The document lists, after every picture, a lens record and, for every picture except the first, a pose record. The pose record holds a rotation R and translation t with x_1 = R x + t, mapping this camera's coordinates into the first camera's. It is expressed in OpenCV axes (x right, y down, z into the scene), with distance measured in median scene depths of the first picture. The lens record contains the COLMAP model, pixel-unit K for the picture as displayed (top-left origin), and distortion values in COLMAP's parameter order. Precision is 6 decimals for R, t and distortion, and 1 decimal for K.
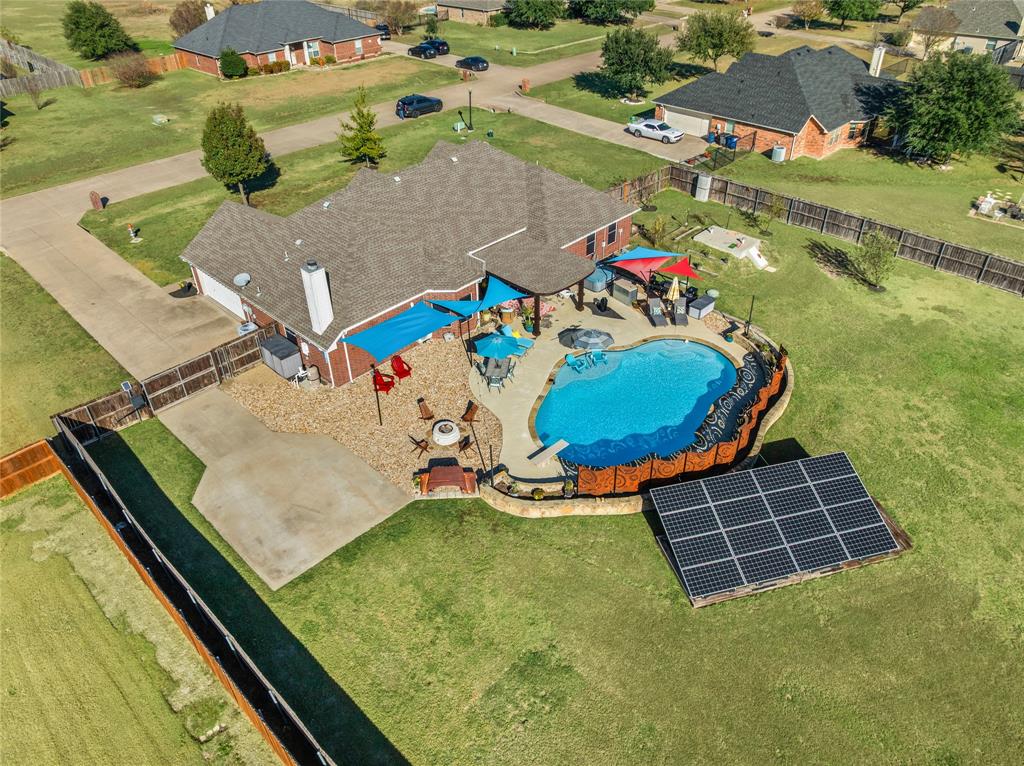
lens RADIAL K [[725.5, 0, 512.0], [0, 725.5, 383.0], [0, 0, 1]] dist [-0.035672, -0.001867]
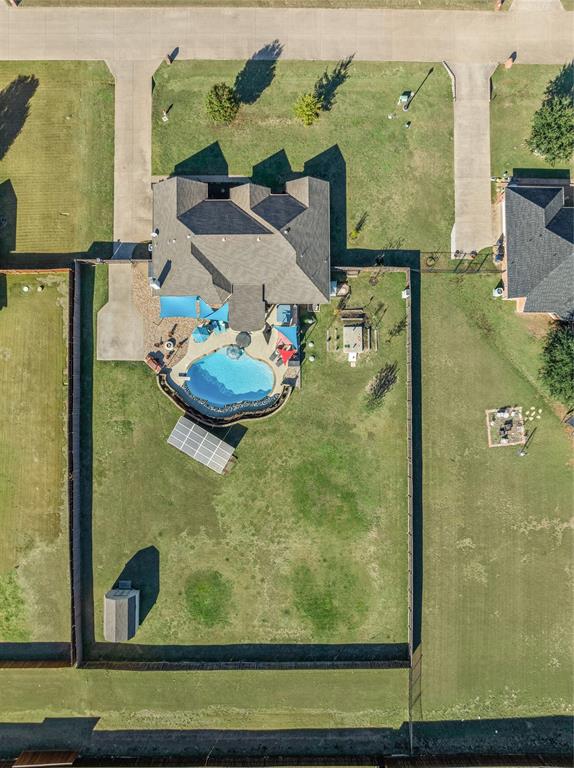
lens RADIAL K [[547.0, 0, 287.0], [0, 547.0, 384.0], [0, 0, 1]] dist [-0.029948, 0.001601]
pose [[0.697970, 0.716101, -0.006154, 0.318920], [-0.427128, 0.423180, 0.799050, -1.585520], [0.574805, -0.555084, 0.601233, -0.151750]]
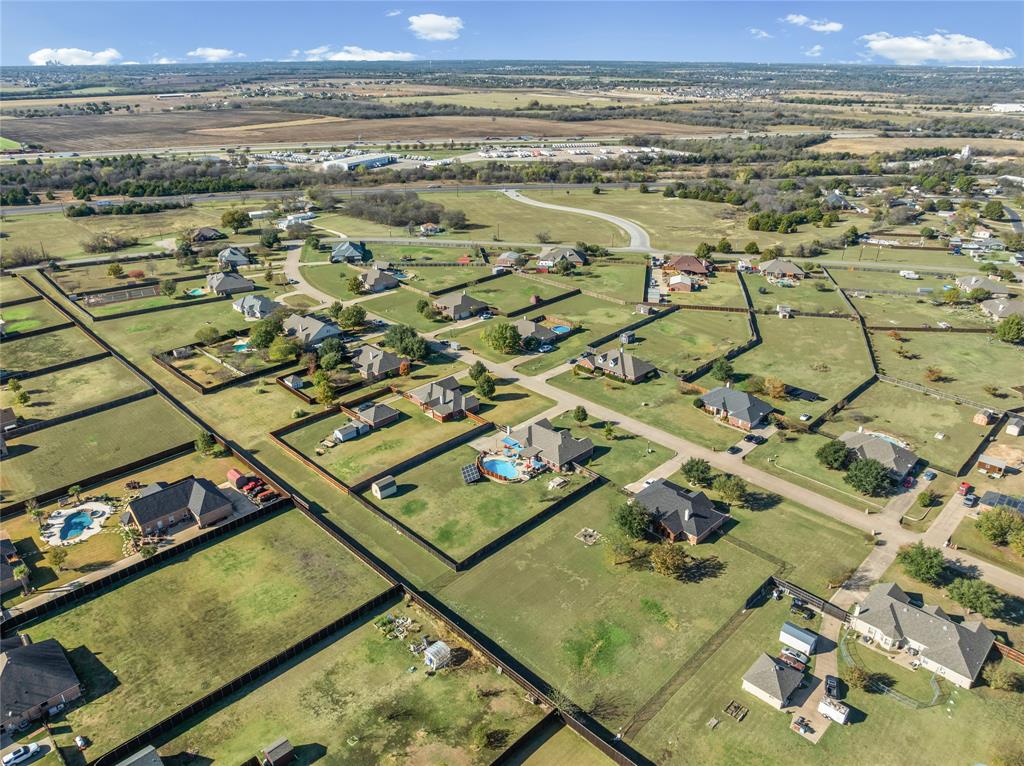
lens RADIAL K [[729.3, 0, 526.1], [0, 729.3, 382.0], [0, 0, 1]] dist [-0.029948, 0.001601]
pose [[-0.012679, 0.422363, -0.906338, 4.705432], [-0.573911, 0.739173, 0.352491, -2.416653], [0.818819, 0.524627, 0.233026, -0.546673]]
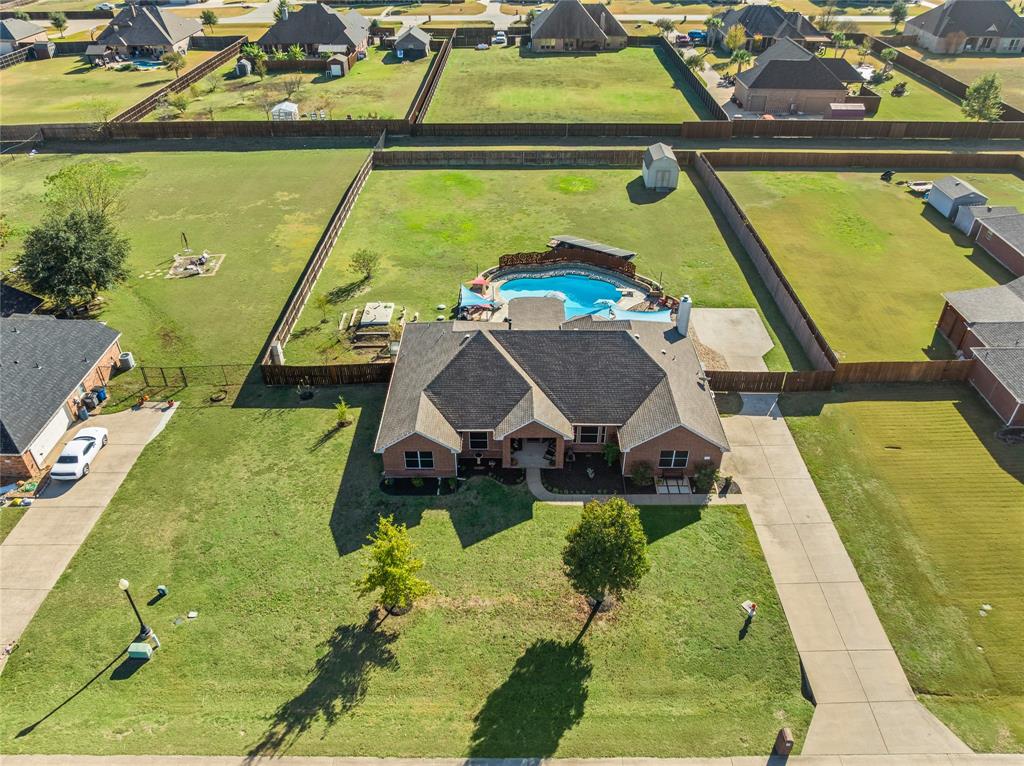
lens RADIAL K [[729.3, 0, 526.1], [0, 729.3, 382.0], [0, 0, 1]] dist [-0.029948, 0.001601]
pose [[-0.701421, -0.407163, 0.585001, -0.929332], [0.420614, 0.426152, 0.800923, -1.370462], [-0.575406, 0.807844, -0.127654, 1.346507]]
